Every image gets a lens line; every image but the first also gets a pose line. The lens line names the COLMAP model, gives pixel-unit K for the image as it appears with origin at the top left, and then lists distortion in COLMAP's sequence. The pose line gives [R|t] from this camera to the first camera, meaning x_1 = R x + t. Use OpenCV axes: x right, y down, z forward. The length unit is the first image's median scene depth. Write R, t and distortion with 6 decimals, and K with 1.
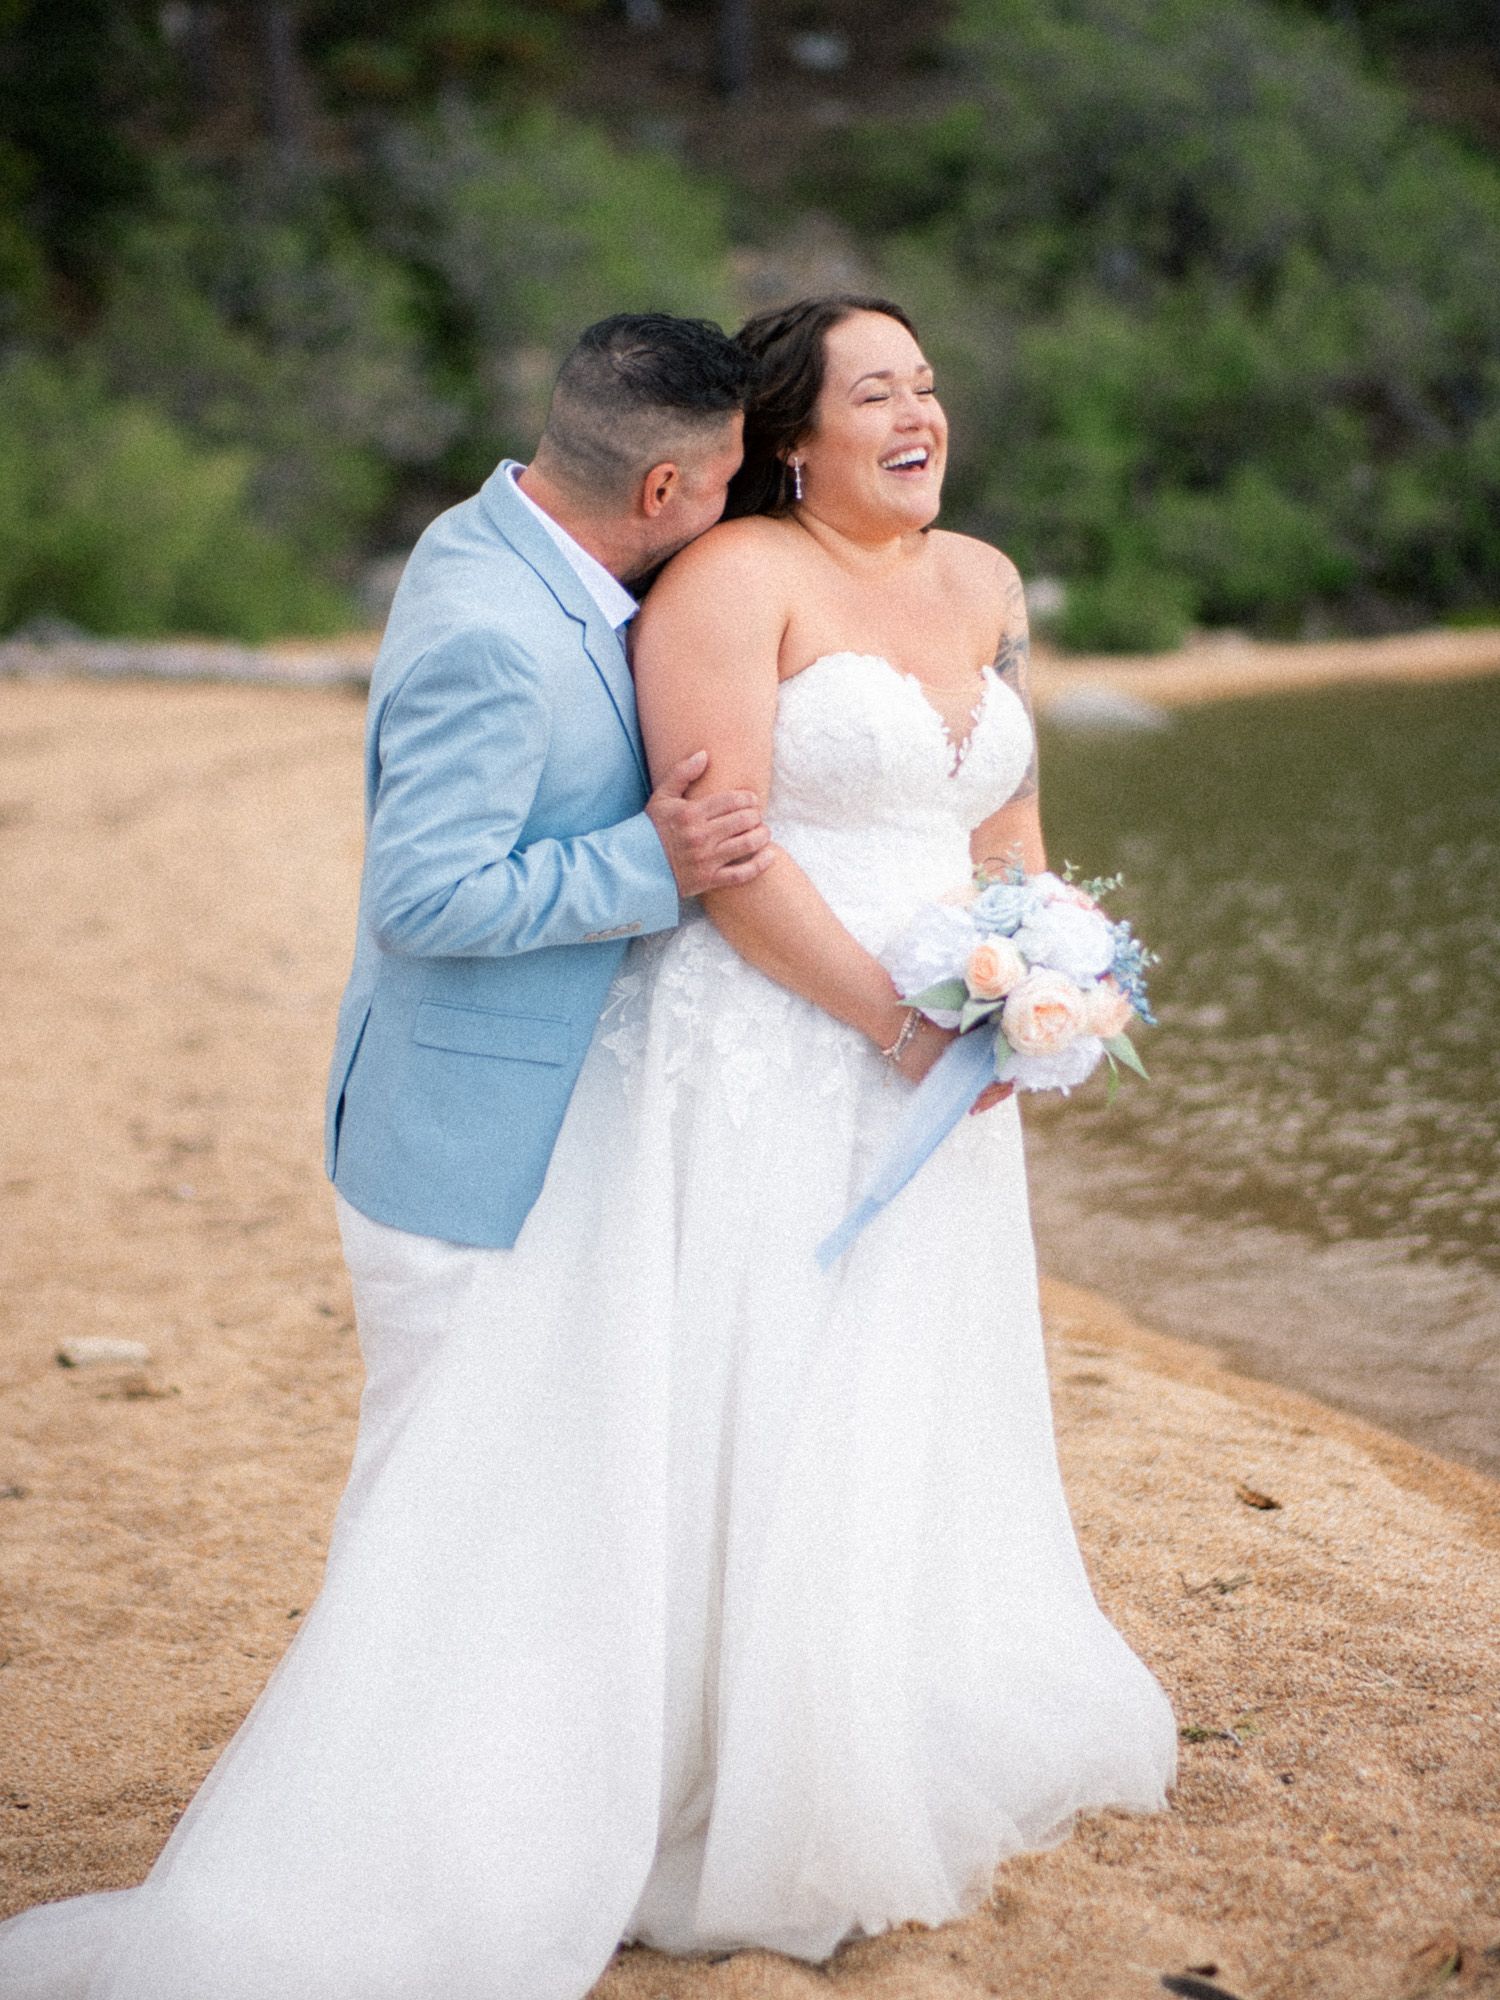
lens RADIAL K [[4879.2, 0, 750.0], [0, 4879.2, 1000.0], [0, 0, 1]] dist [0.081251, 0.567880]
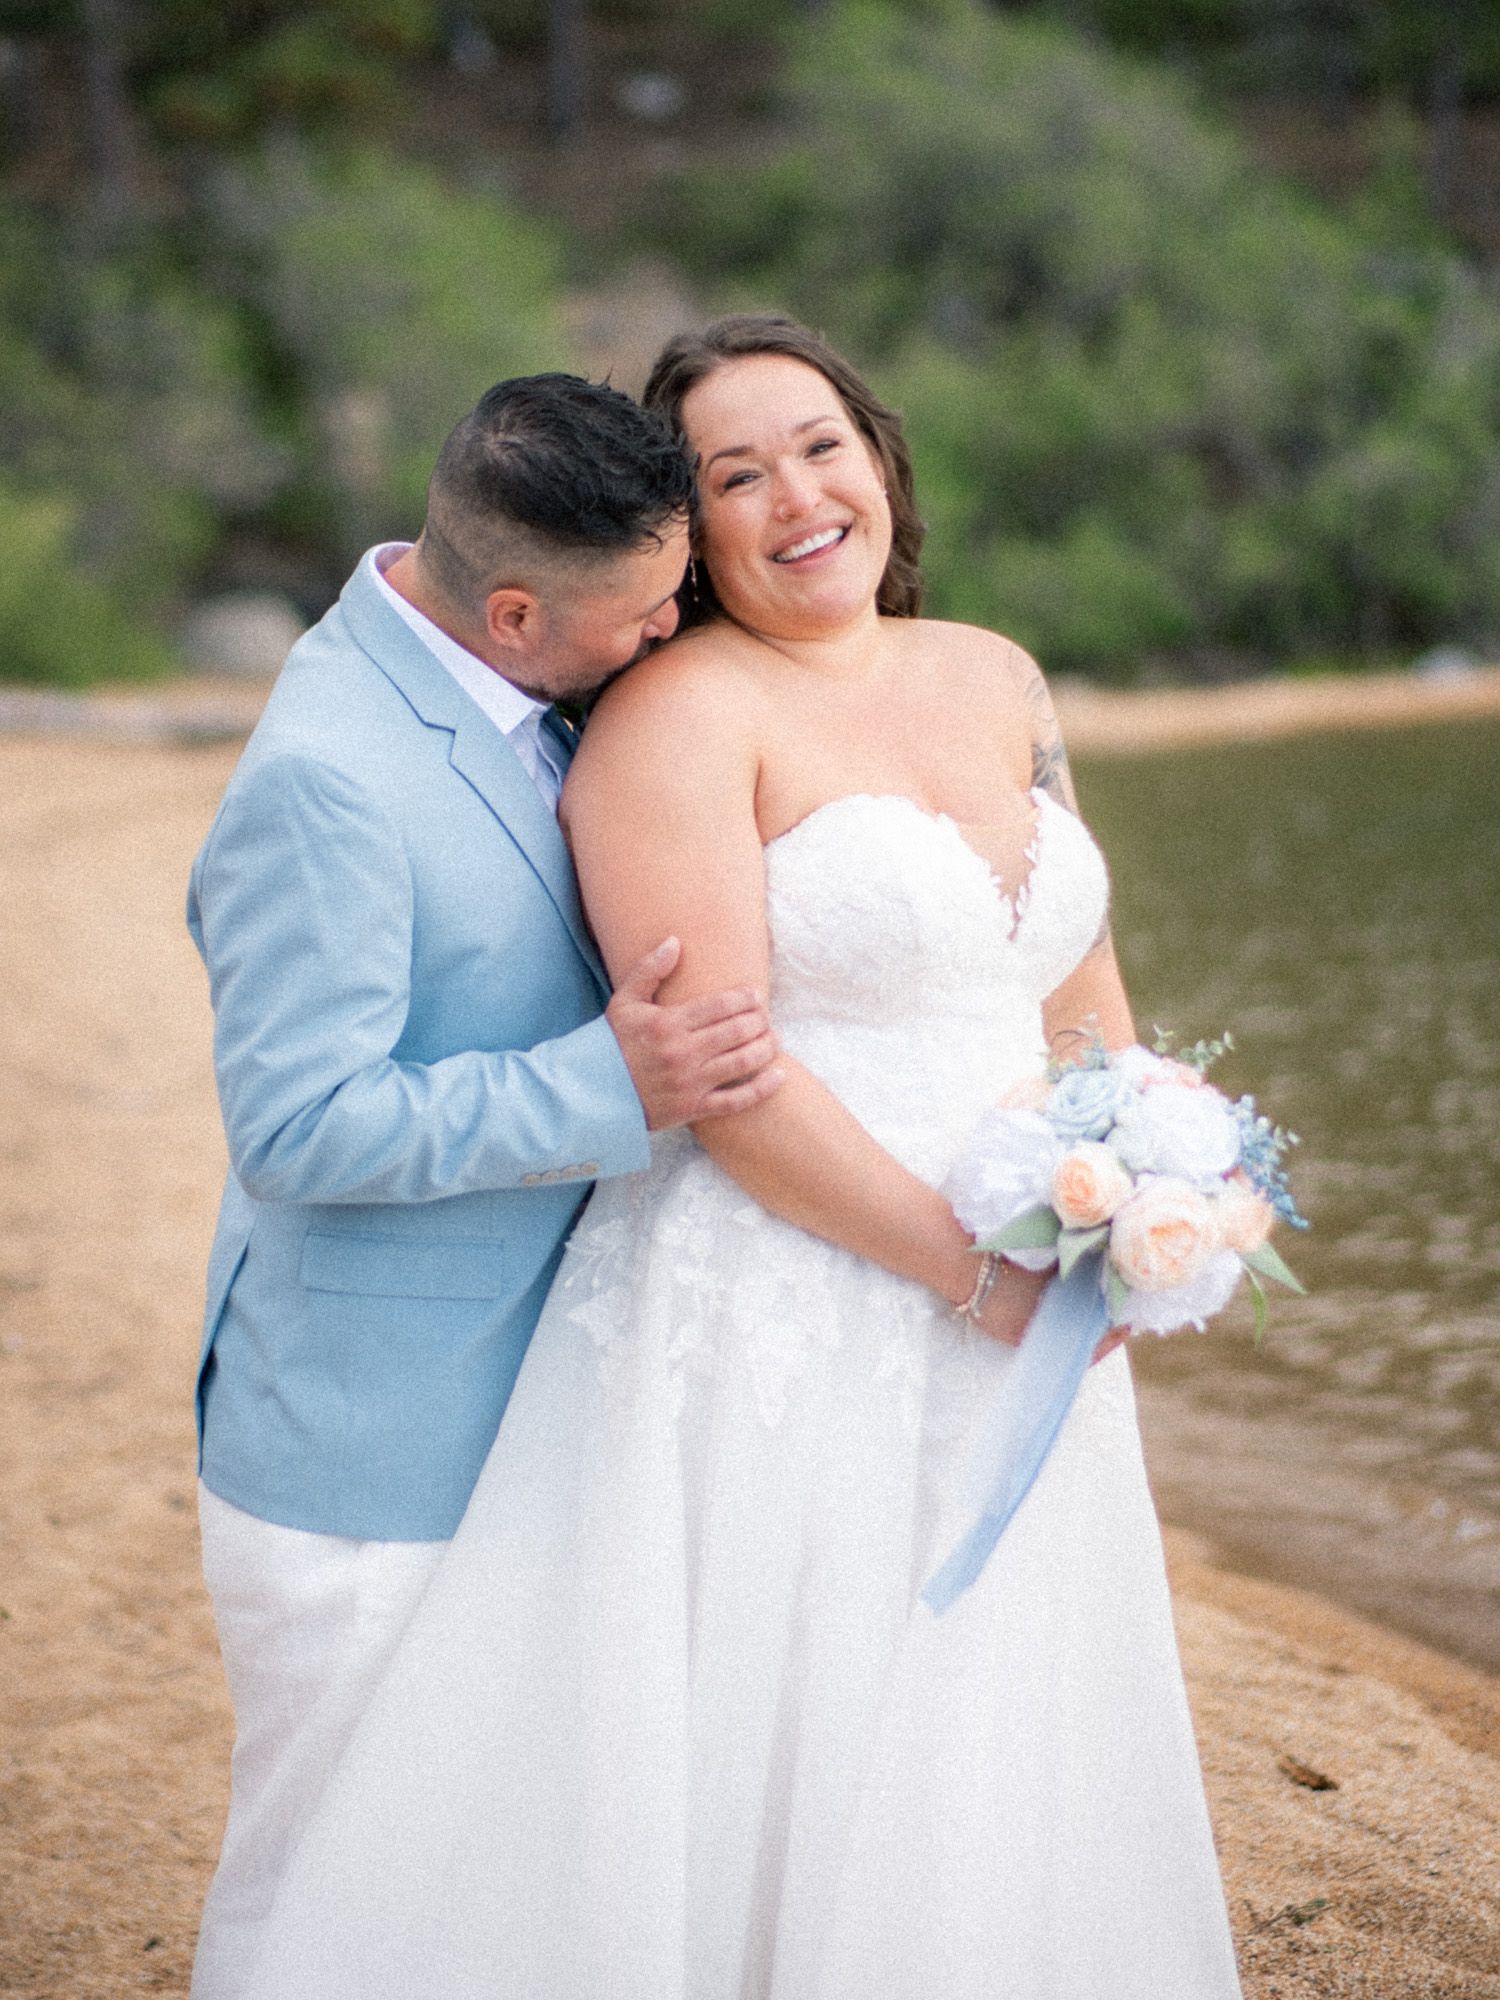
lens RADIAL K [[4895.6, 0, 842.1], [0, 4895.6, 997.5], [0, 0, 1]] dist [0.026788, 0.167324]
pose [[0.998532, -0.001615, 0.054142, -0.017255], [0.002154, 0.999949, -0.009893, -0.018904], [-0.054123, 0.009995, 0.998484, 0.134800]]
